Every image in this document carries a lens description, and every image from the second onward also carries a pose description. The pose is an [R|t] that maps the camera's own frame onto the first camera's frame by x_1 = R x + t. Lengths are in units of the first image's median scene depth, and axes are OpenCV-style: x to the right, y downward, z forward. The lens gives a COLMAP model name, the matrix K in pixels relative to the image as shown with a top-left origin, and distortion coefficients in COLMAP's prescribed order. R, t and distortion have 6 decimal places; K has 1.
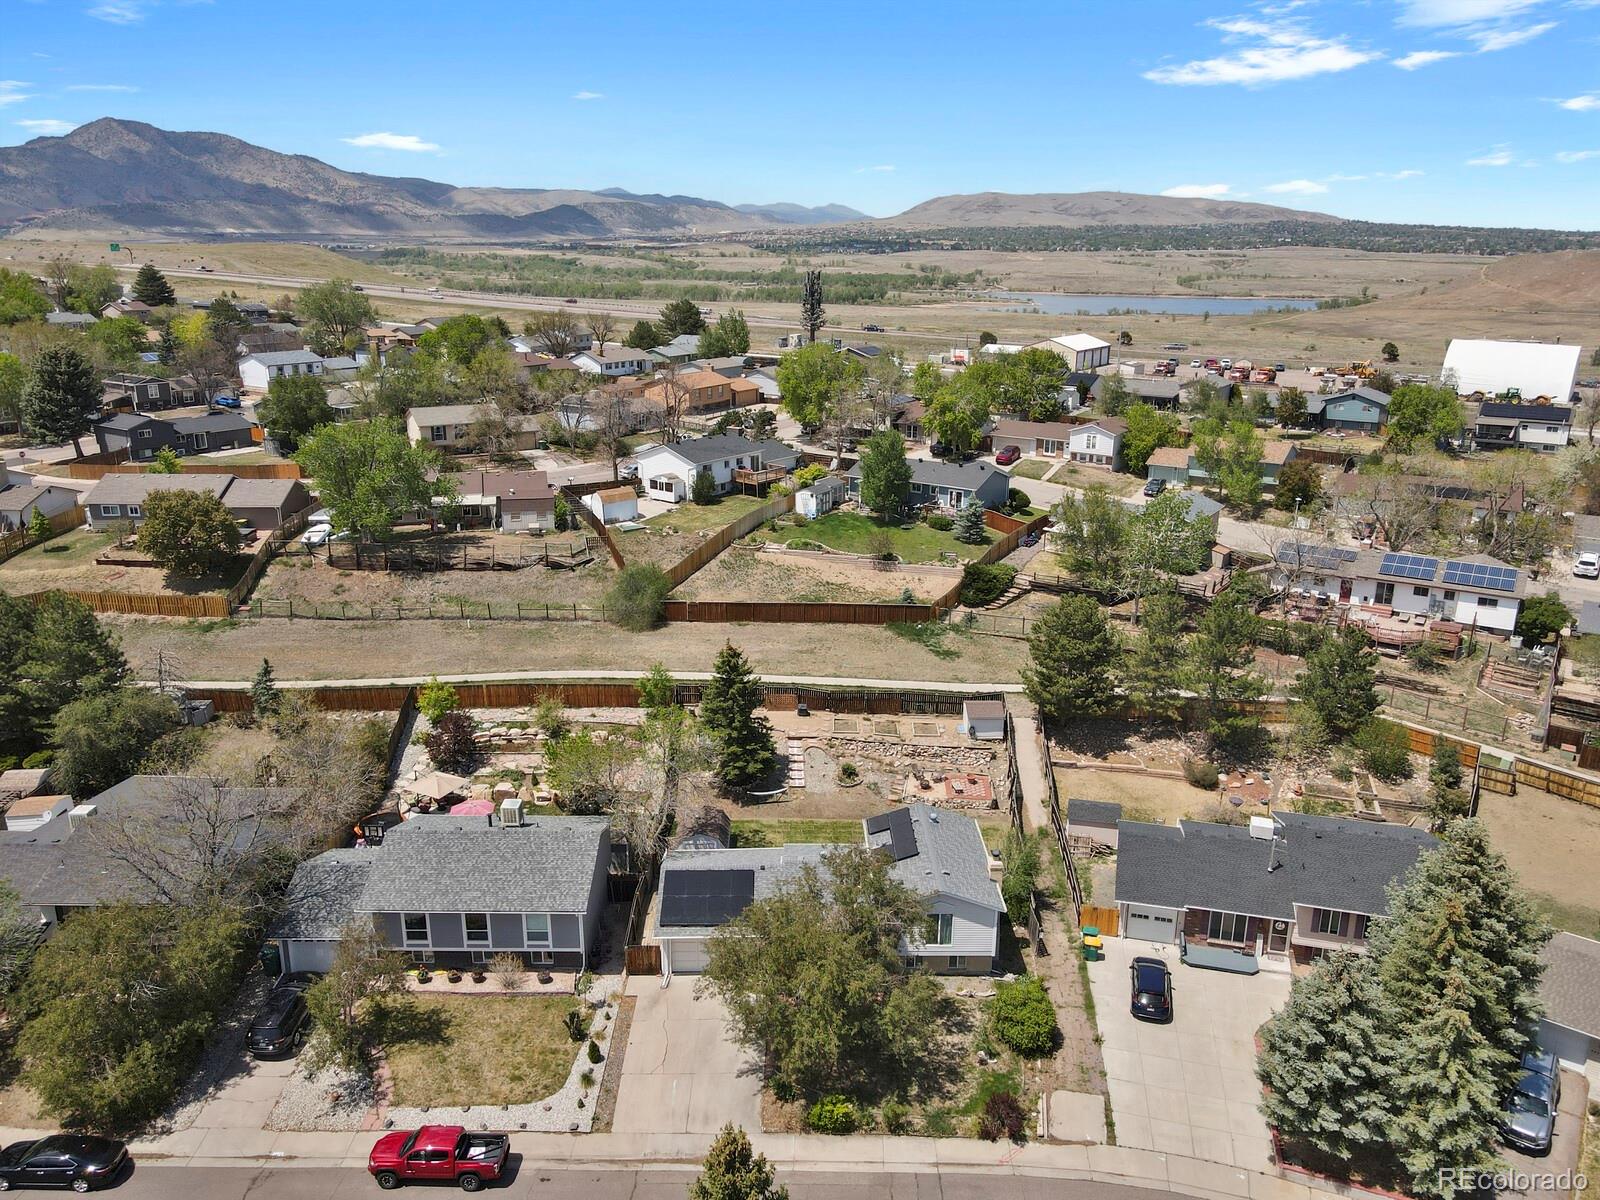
lens RADIAL K [[1181.2, 0, 799.7], [0, 1181.2, 573.3], [0, 0, 1]] dist [0.012550, 0.005085]
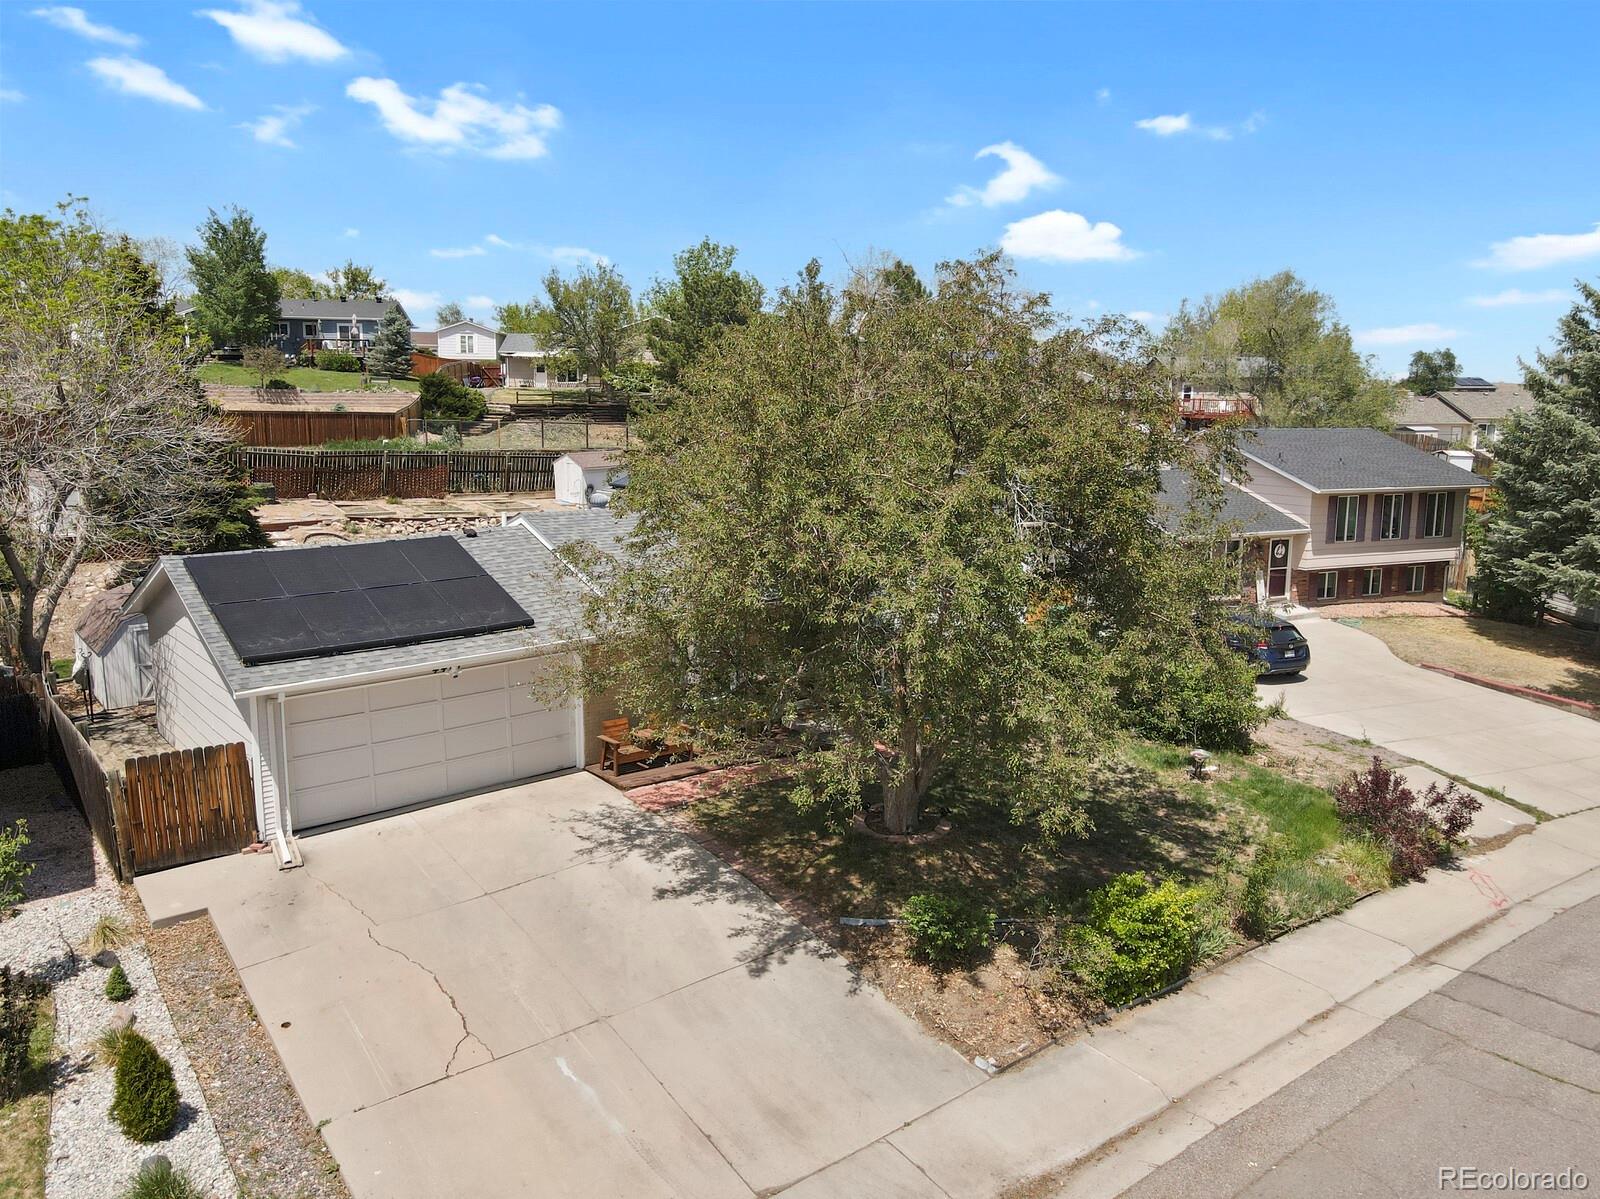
lens RADIAL K [[1181.2, 0, 799.7], [0, 1181.2, 572.8], [0, 0, 1]] dist [0.012550, 0.005085]
pose [[0.787065, -0.098769, 0.608911, -0.200780], [0.171493, 0.983221, -0.062184, 0.343436], [-0.592552, 0.153366, 0.790797, 0.740949]]
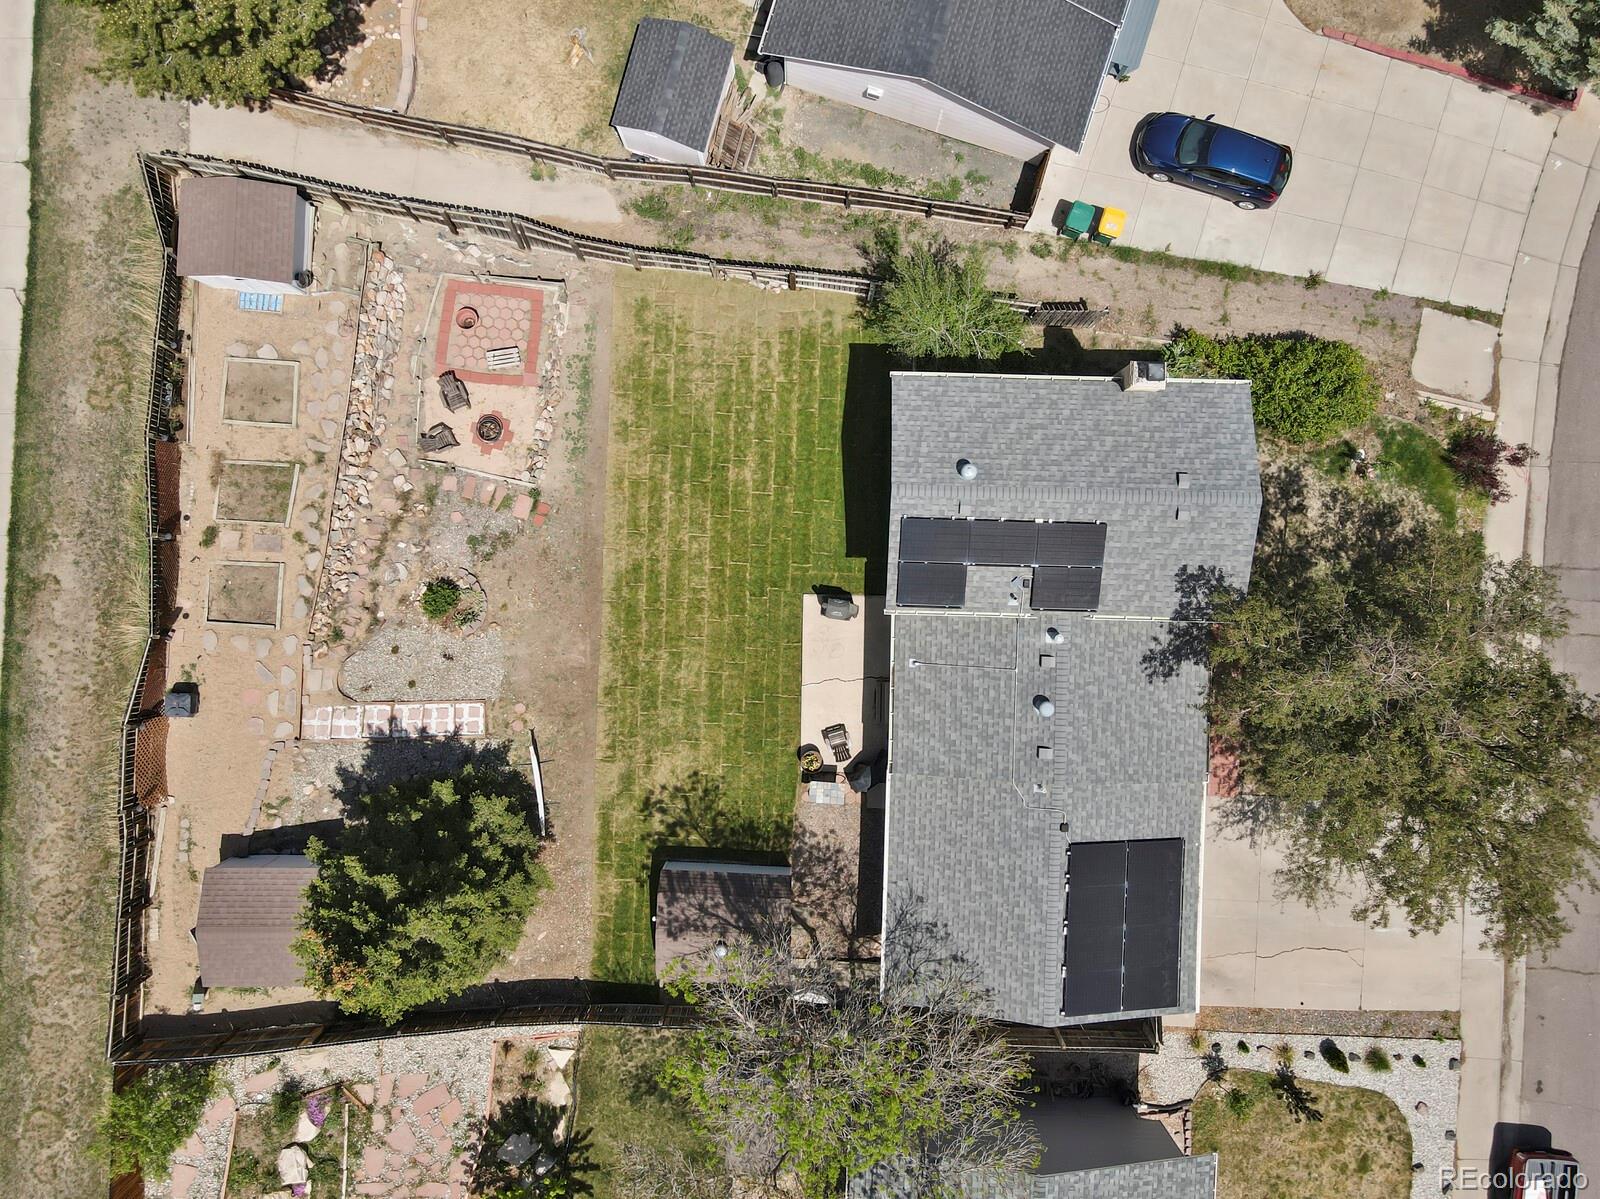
lens RADIAL K [[1181.2, 0, 799.7], [0, 1181.2, 572.8], [0, 0, 1]] dist [0.012550, 0.005085]
pose [[0.042437, -0.999091, -0.004114, 0.086193], [0.273385, 0.007651, 0.961874, -0.311231], [-0.960968, -0.041944, 0.273462, 1.115517]]
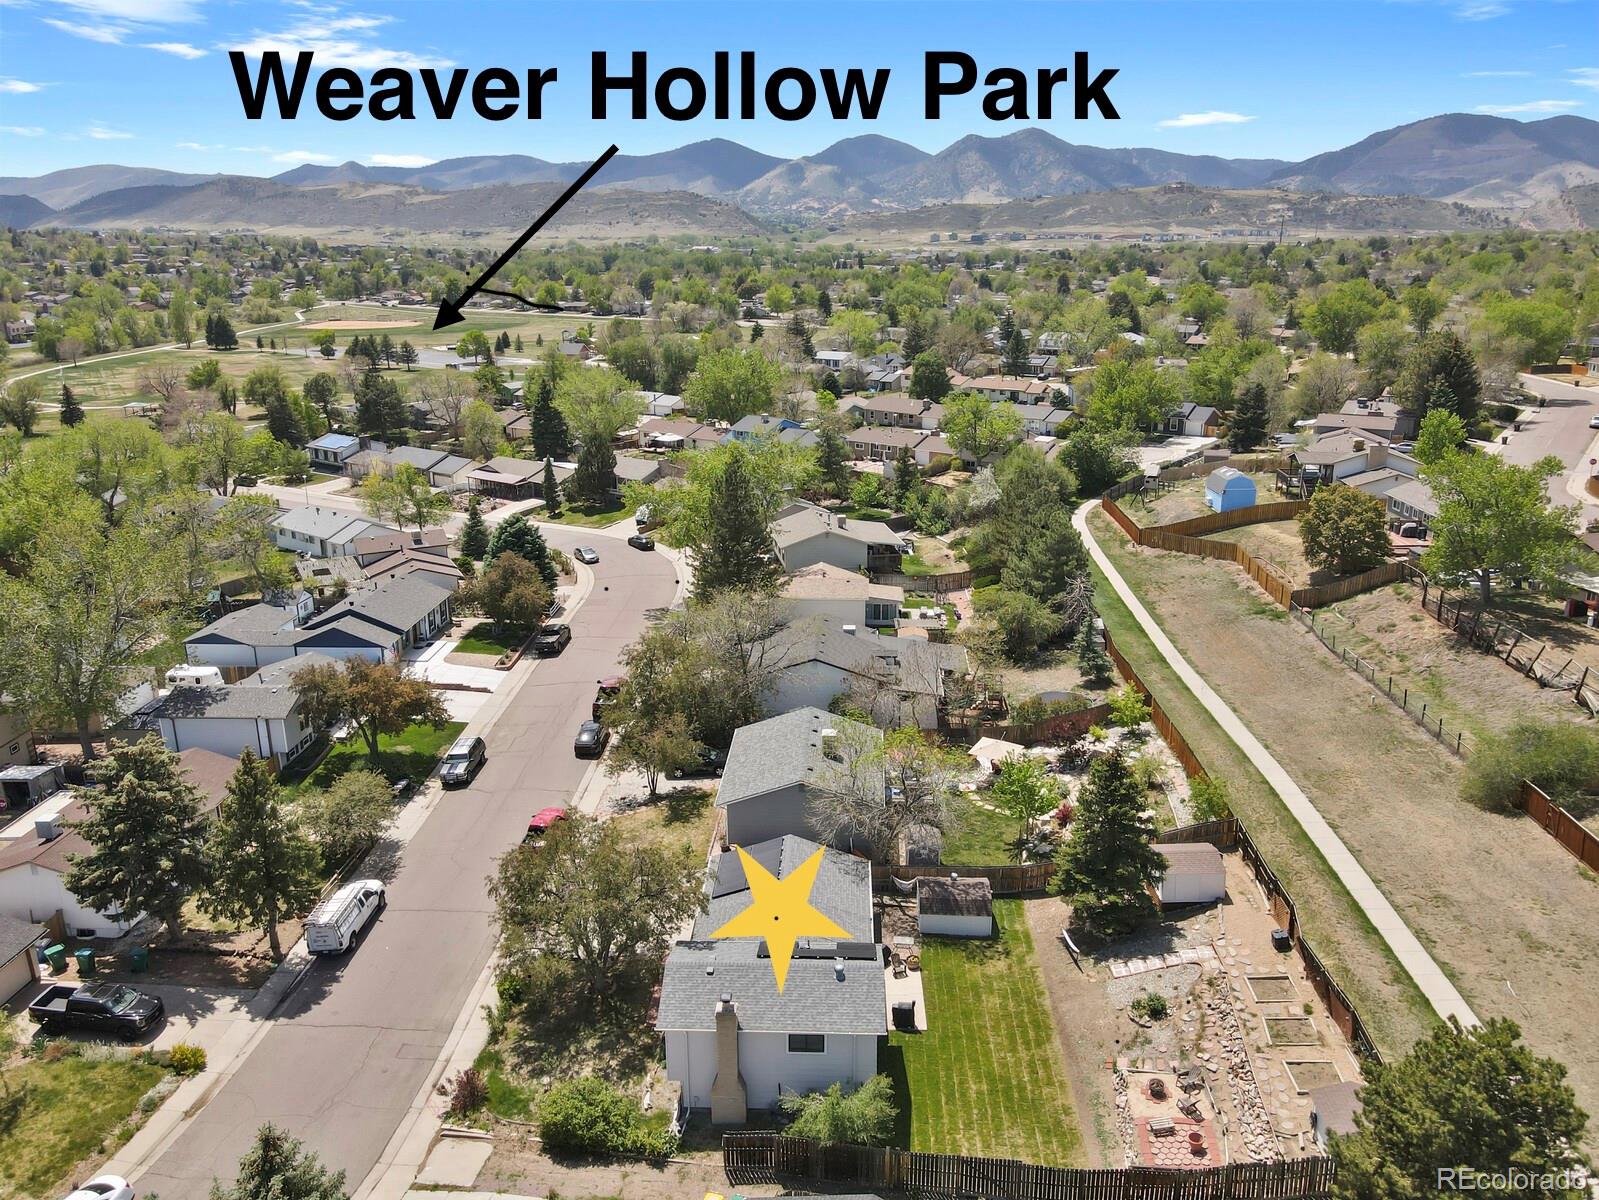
lens RADIAL K [[1180.4, 0, 799.2], [0, 1180.4, 573.3], [0, 0, 1]] dist [0.012550, 0.005085]
pose [[-0.055703, 0.261358, -0.963633, 0.956223], [-0.259176, 0.928264, 0.266747, -0.286304], [0.964222, 0.264609, 0.016030, 1.066427]]
